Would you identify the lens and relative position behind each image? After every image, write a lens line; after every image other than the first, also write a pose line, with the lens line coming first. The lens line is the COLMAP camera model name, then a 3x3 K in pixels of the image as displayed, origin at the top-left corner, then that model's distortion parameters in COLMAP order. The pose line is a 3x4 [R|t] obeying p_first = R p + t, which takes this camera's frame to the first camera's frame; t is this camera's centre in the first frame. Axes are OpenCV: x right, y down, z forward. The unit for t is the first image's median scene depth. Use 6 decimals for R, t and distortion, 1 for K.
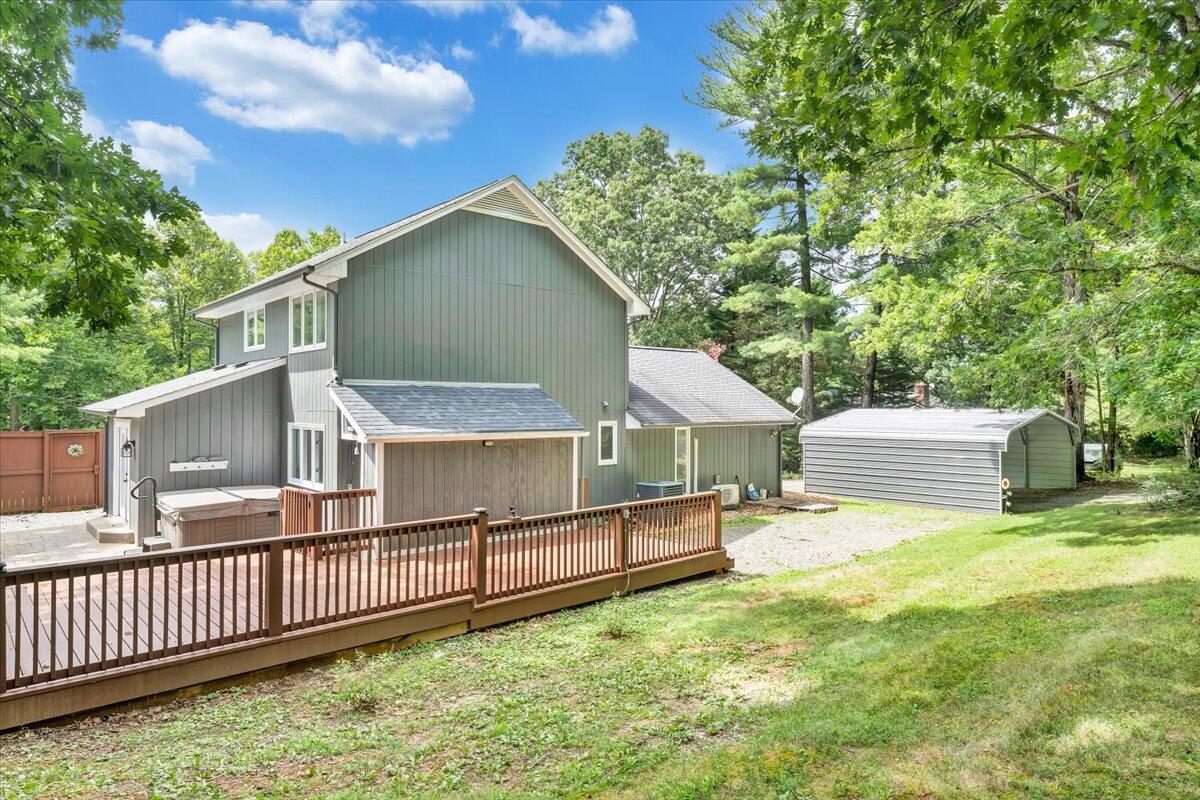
lens RADIAL K [[718.8, 0, 593.0], [0, 718.8, 399.7], [0, 0, 1]] dist [-0.001904, 0.000059]
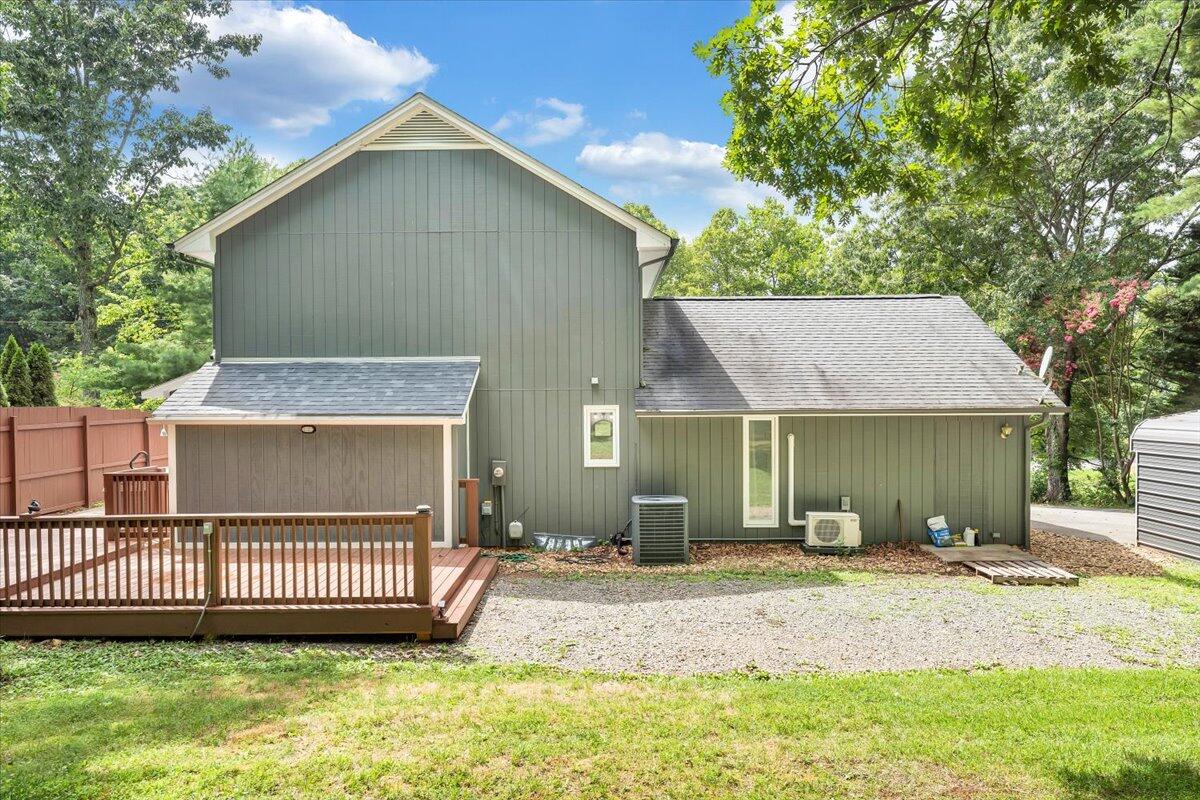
lens RADIAL K [[797.1, 0, 600.0], [0, 797.1, 400.0], [0, 0, 1]] dist [0.000779, 0.000096]
pose [[0.738898, 0.000221, -0.673817, 0.485496], [0.010930, 0.999864, 0.012313, 0.013068], [0.673728, -0.016463, 0.738796, 0.370278]]
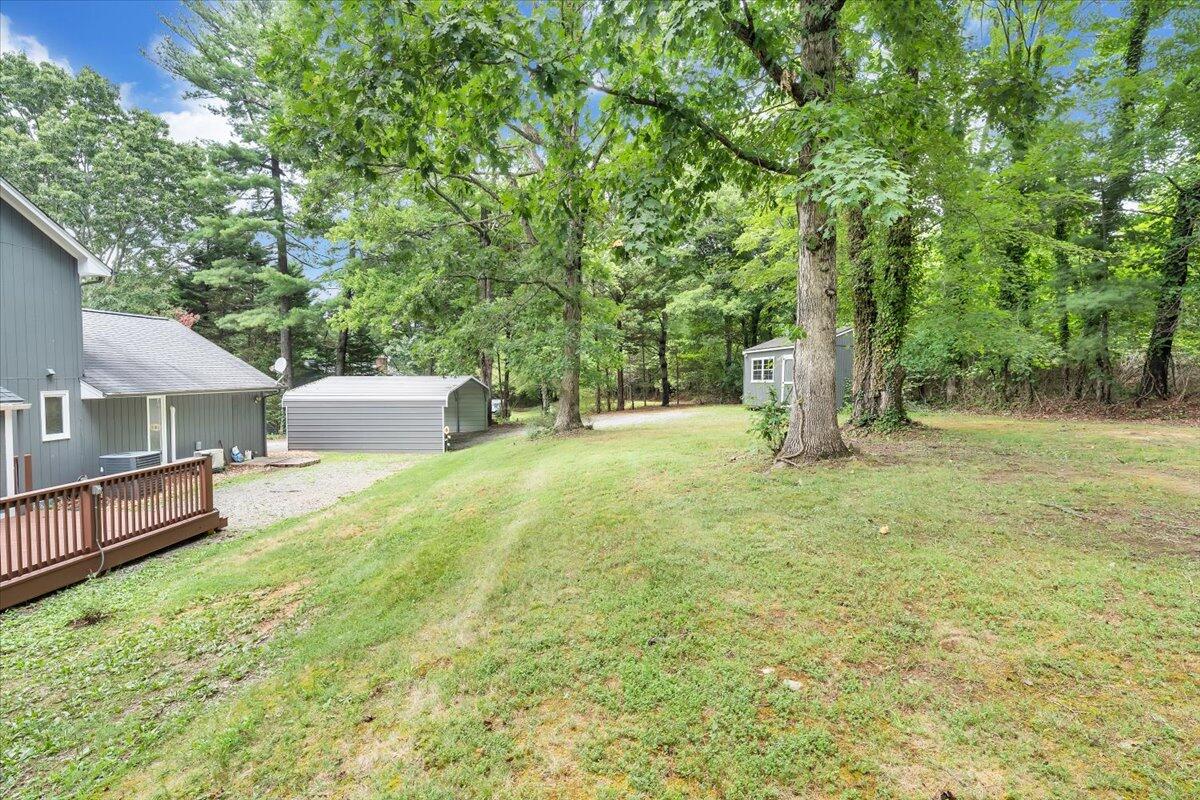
lens RADIAL K [[586.1, 0, 595.3], [0, 586.1, 398.4], [0, 0, 1]] dist [-0.000092, -0.000343]
pose [[0.706708, -0.031156, 0.706819, -0.017285], [-0.003776, 0.998850, 0.047803, 0.001220], [-0.707495, -0.036452, 0.705777, 0.006683]]
